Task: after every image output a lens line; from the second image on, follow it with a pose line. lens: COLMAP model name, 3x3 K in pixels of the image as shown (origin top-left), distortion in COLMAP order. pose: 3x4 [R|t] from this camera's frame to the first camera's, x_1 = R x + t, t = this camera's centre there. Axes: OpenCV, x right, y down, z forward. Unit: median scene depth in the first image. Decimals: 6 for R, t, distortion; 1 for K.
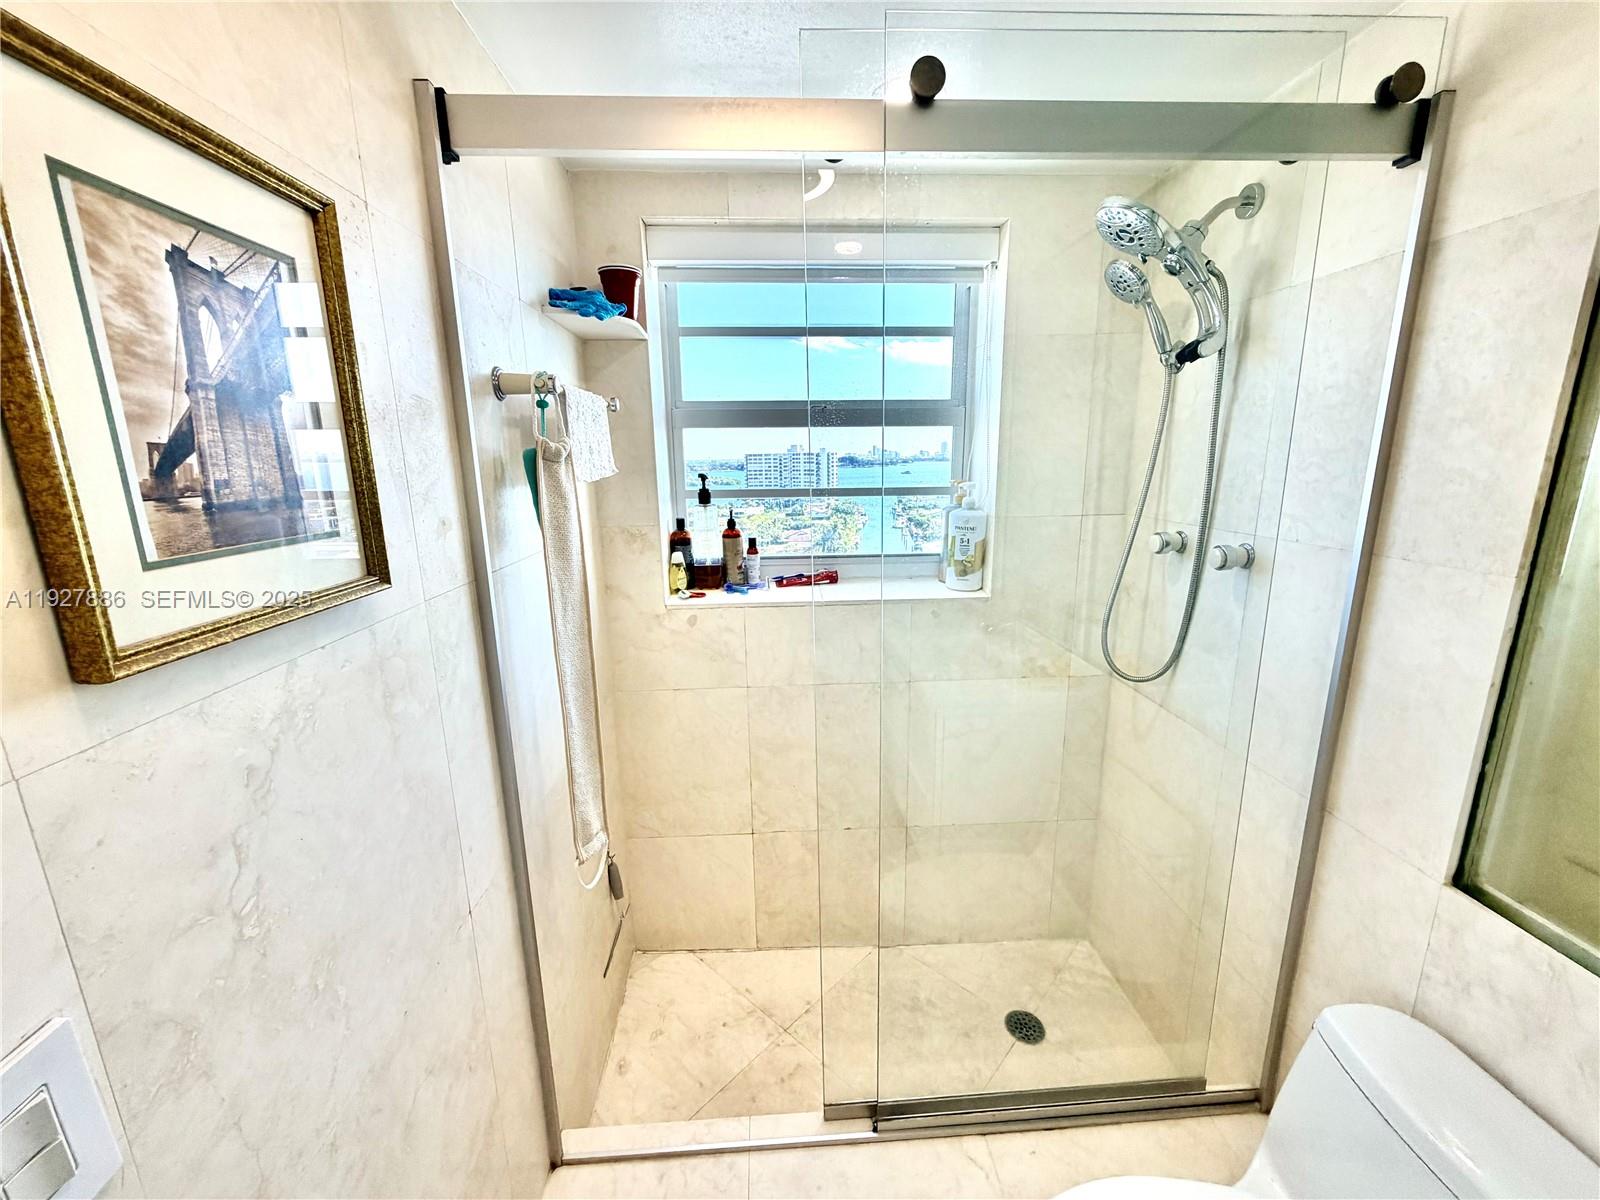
lens RADIAL K [[637.2, 0, 797.4], [0, 637.2, 600.2], [0, 0, 1]] dist [0.000672, 0.000108]
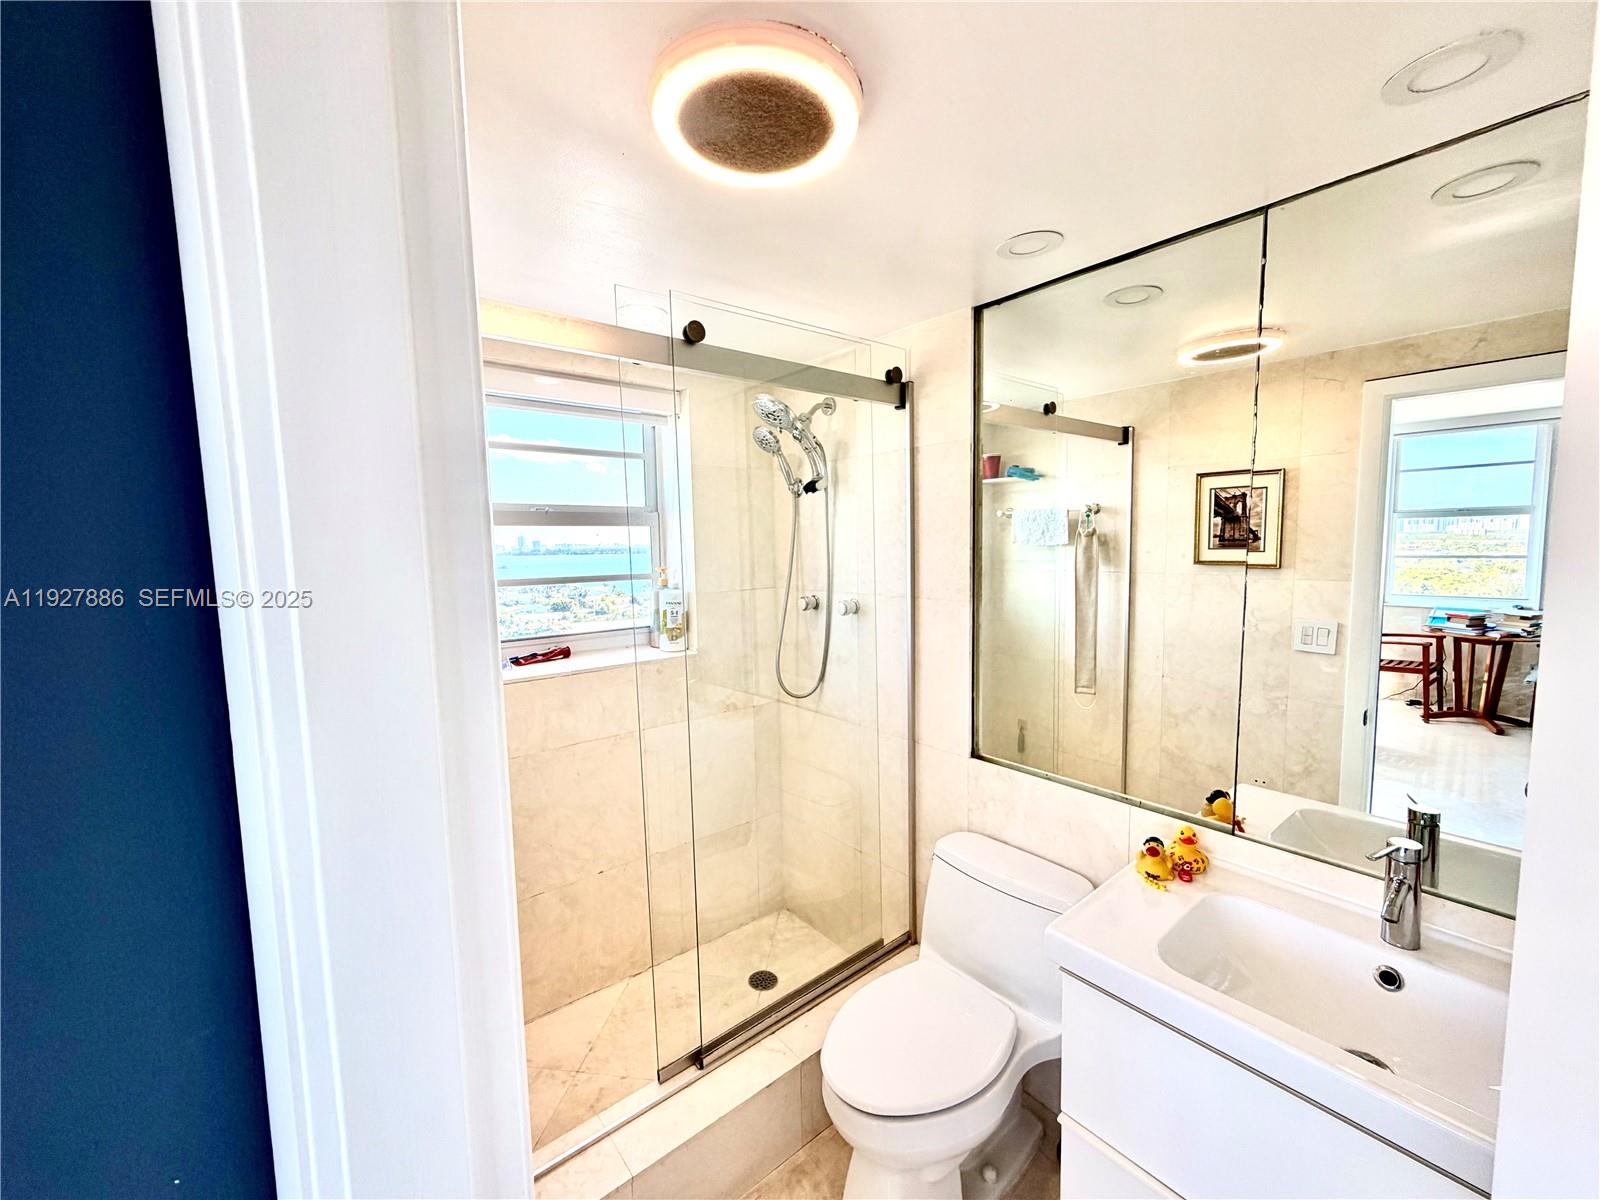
lens RADIAL K [[637.2, 0, 797.4], [0, 637.2, 600.2], [0, 0, 1]] dist [0.000672, 0.000108]
pose [[0.809725, -0.051757, 0.584523, -0.362605], [0.135091, 0.985789, -0.099852, 0.056348], [-0.571048, 0.159816, 0.805210, -0.244321]]
